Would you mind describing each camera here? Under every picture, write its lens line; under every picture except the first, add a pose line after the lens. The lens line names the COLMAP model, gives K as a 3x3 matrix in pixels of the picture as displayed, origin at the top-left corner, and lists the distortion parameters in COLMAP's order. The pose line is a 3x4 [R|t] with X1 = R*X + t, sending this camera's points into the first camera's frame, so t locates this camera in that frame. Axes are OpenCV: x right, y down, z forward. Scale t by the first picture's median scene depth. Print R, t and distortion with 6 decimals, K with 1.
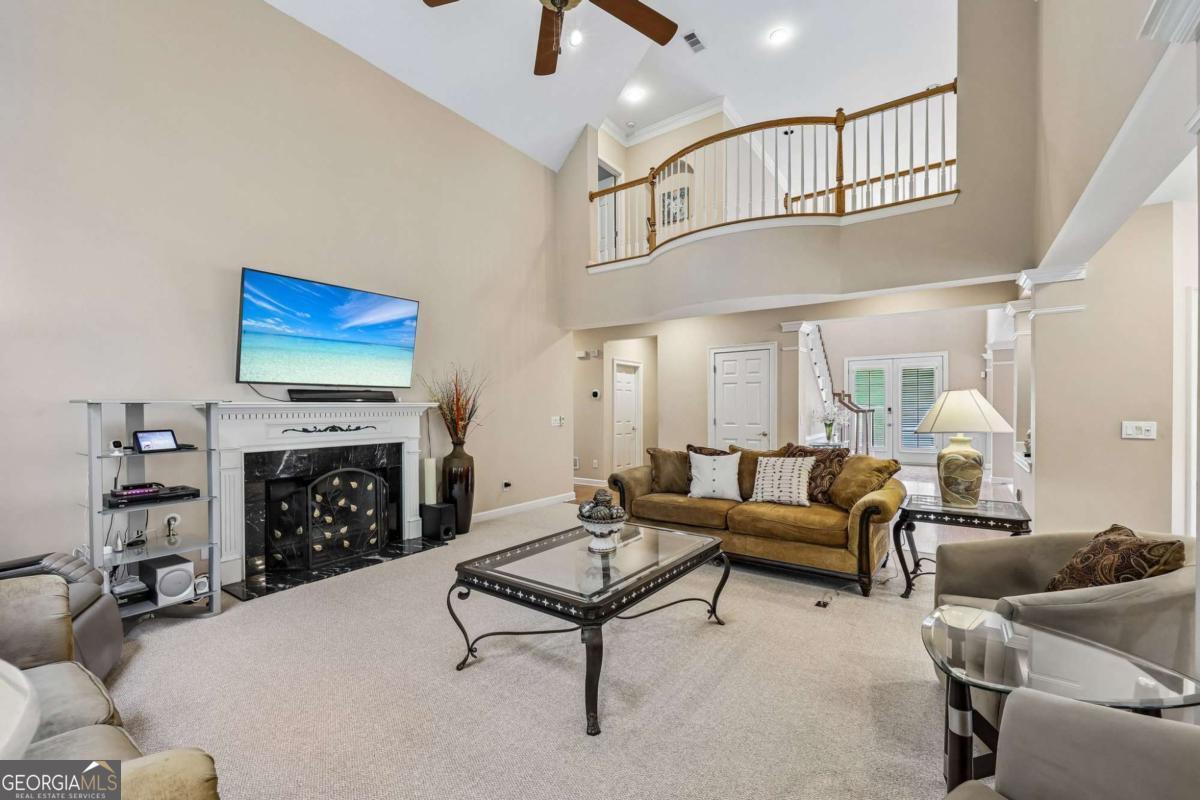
lens RADIAL K [[494.5, 0, 600.3], [0, 494.5, 414.6], [0, 0, 1]] dist [-0.002105, -0.001542]
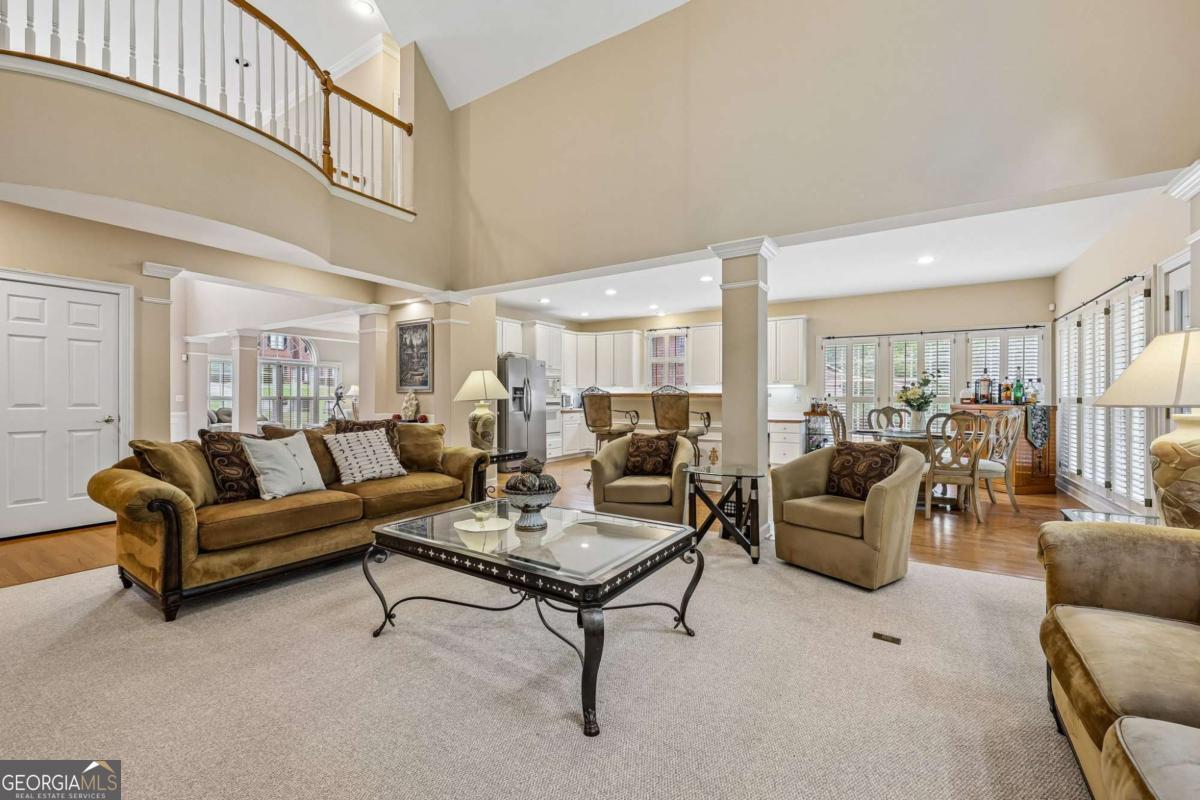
lens RADIAL K [[494.5, 0, 602.5], [0, 494.5, 398.4], [0, 0, 1]] dist [-0.002105, -0.001542]
pose [[-0.052659, 0.004421, 0.998603, -0.565768], [0.013655, 0.999900, -0.003707, 0.033833], [-0.998519, 0.013441, -0.052714, 0.584423]]
